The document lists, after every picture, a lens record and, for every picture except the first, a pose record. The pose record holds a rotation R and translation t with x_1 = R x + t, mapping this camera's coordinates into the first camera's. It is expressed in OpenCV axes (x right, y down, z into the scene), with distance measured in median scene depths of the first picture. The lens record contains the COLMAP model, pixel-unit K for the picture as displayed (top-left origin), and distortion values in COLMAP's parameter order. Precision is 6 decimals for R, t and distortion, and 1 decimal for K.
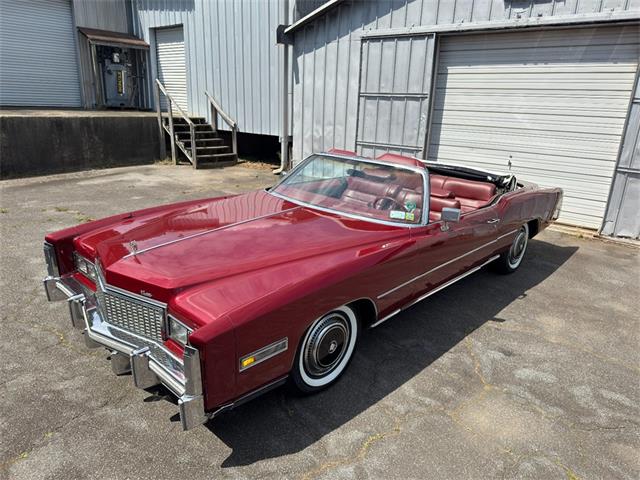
lens RADIAL K [[452.1, 0, 318.7], [0, 452.1, 243.2], [0, 0, 1]] dist [0.028035, -0.045377]
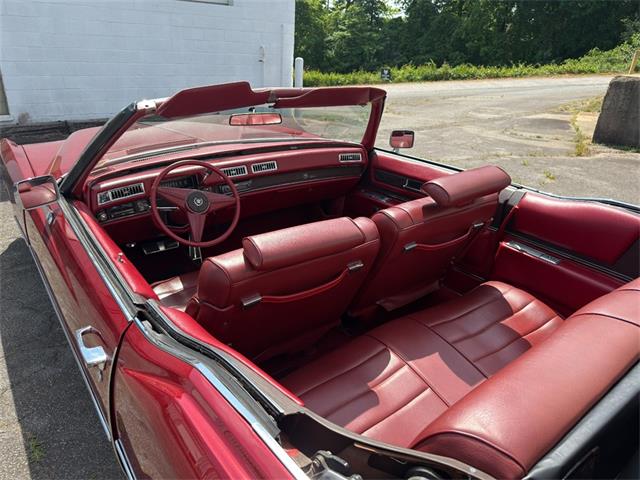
lens RADIAL K [[452.1, 0, 318.7], [0, 452.1, 243.2], [0, 0, 1]] dist [0.028035, -0.045377]
pose [[-0.168867, 0.350707, -0.921135, 0.312091], [-0.342045, 0.855626, 0.388471, -0.133026], [0.924386, 0.380669, -0.024529, 0.588127]]
